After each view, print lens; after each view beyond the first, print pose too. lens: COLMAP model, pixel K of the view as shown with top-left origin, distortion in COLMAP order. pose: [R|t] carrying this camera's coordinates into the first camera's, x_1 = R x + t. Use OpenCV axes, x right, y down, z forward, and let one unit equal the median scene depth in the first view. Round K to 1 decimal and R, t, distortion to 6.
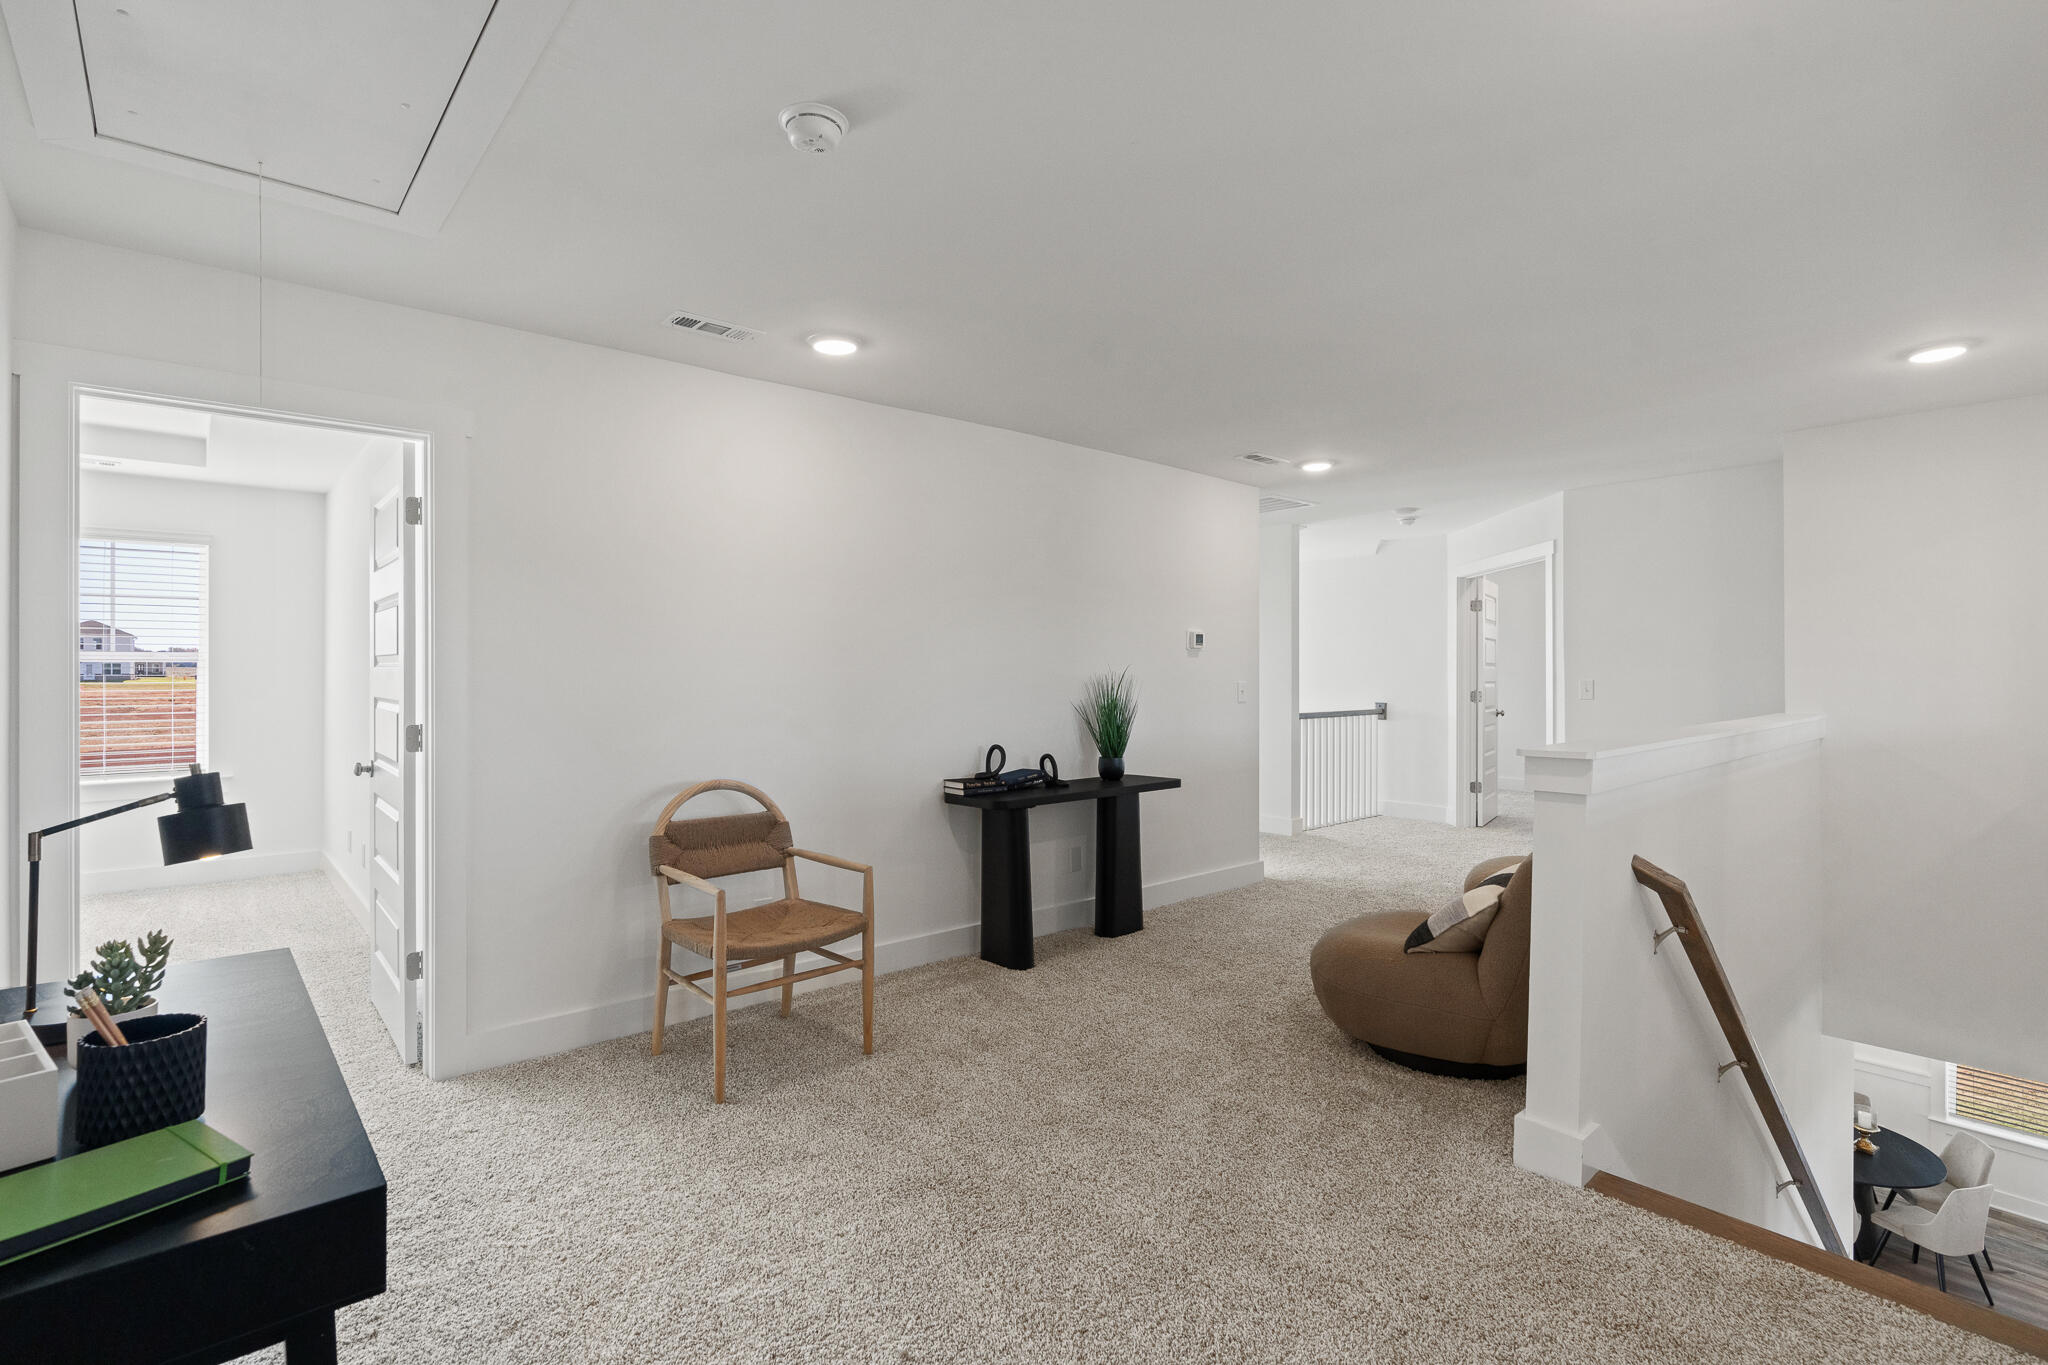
lens RADIAL K [[929.9, 0, 1016.2], [0, 929.9, 684.7], [0, 0, 1]] dist [-0.000725, -0.000108]
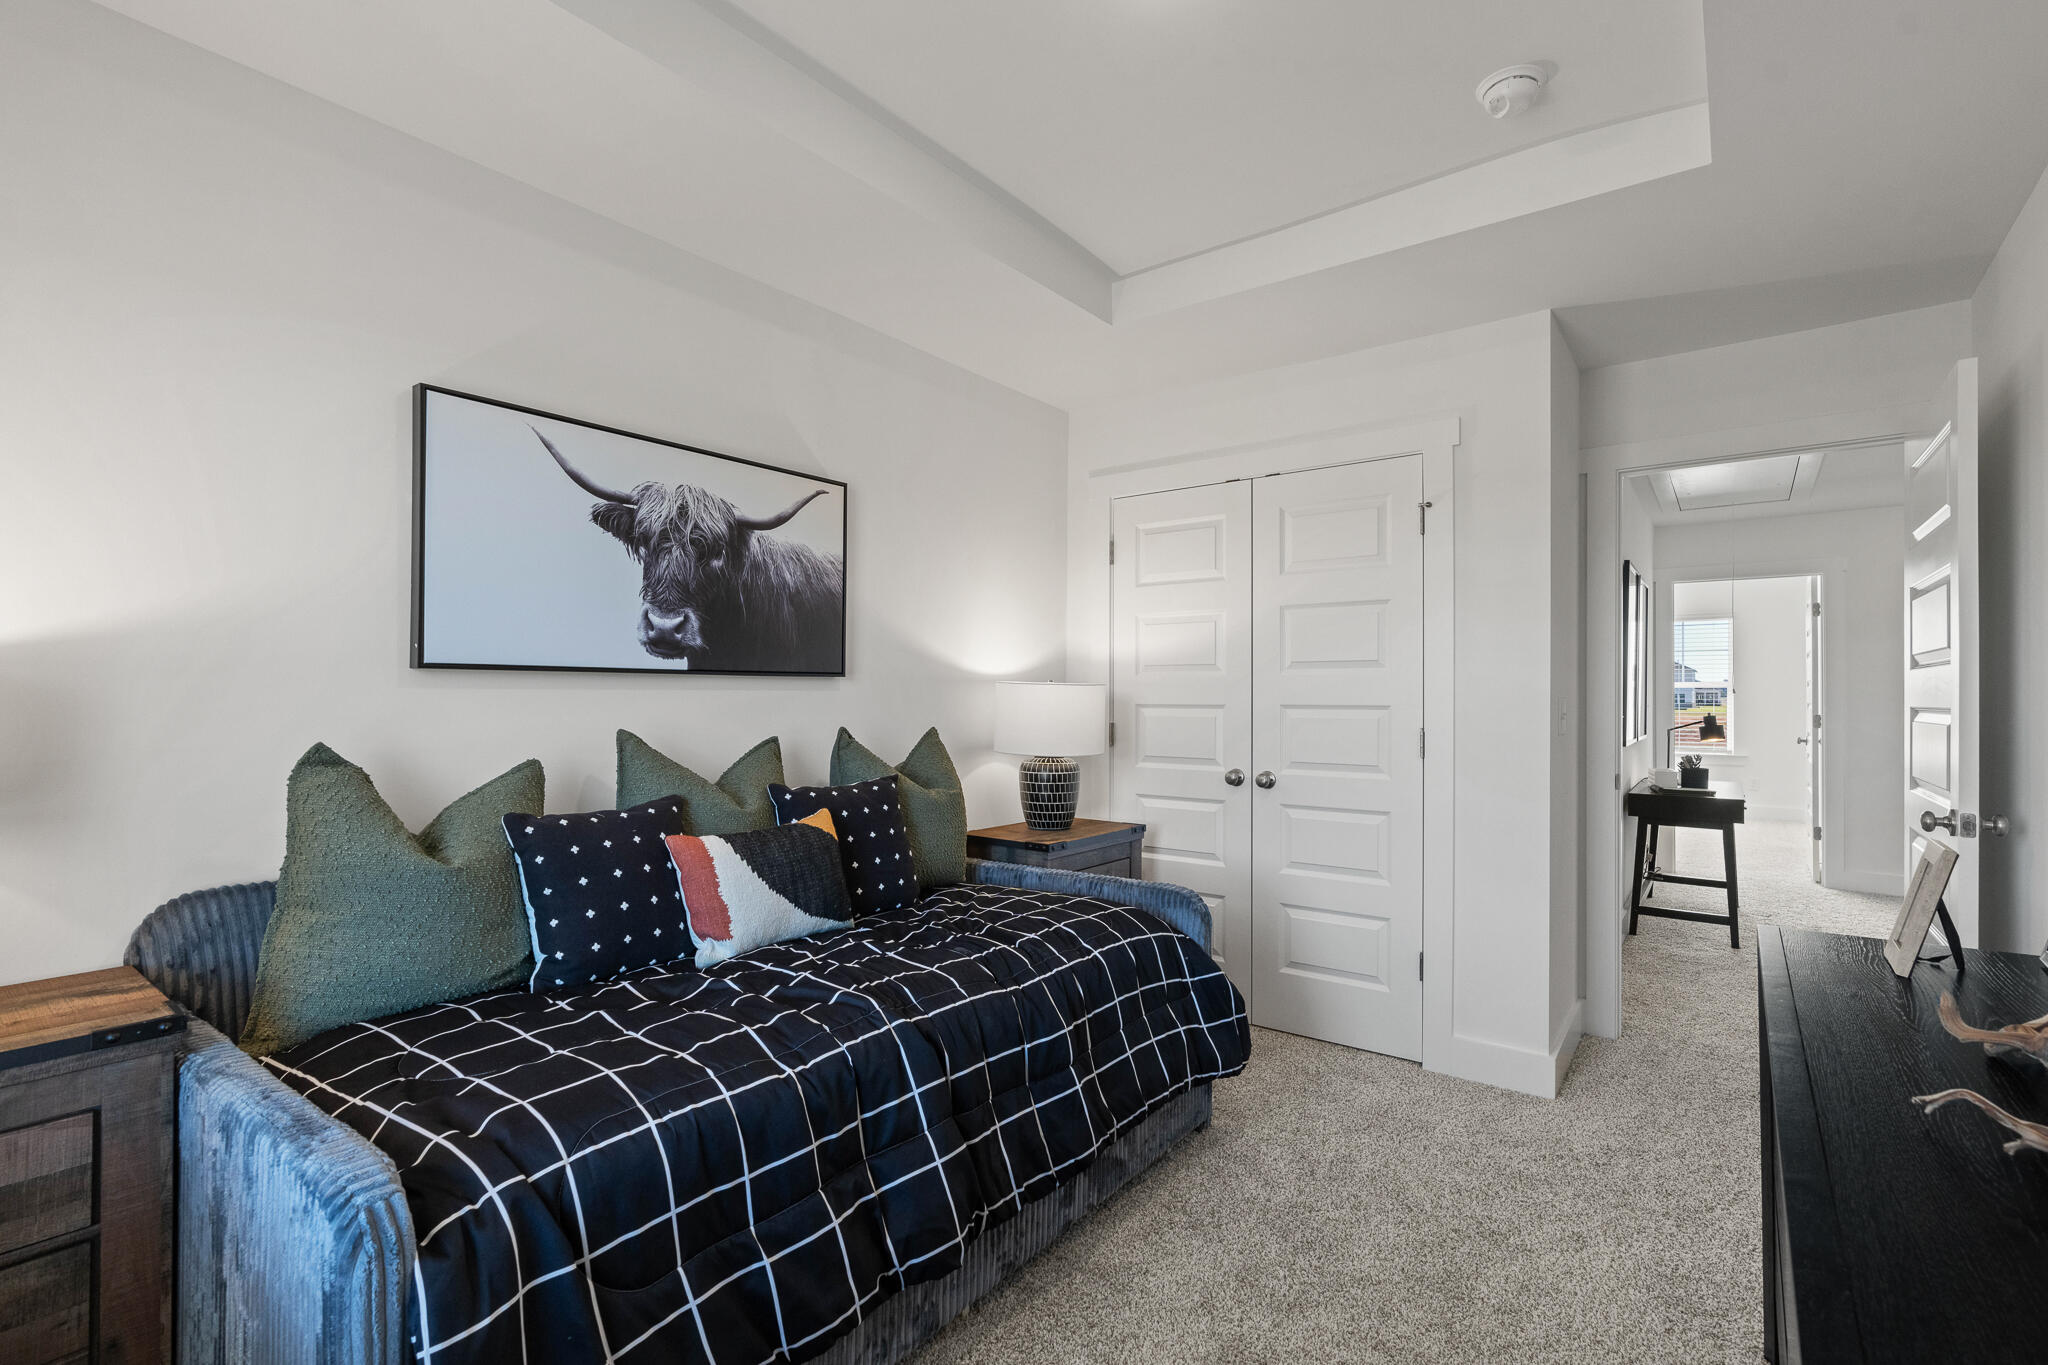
lens RADIAL K [[929.9, 0, 1016.2], [0, 929.9, 684.7], [0, 0, 1]] dist [-0.000725, -0.000108]
pose [[0.179590, -0.022121, -0.983493, 1.043931], [-0.011228, 0.999636, -0.024535, 0.047539], [0.983677, 0.015449, 0.179276, -1.094784]]
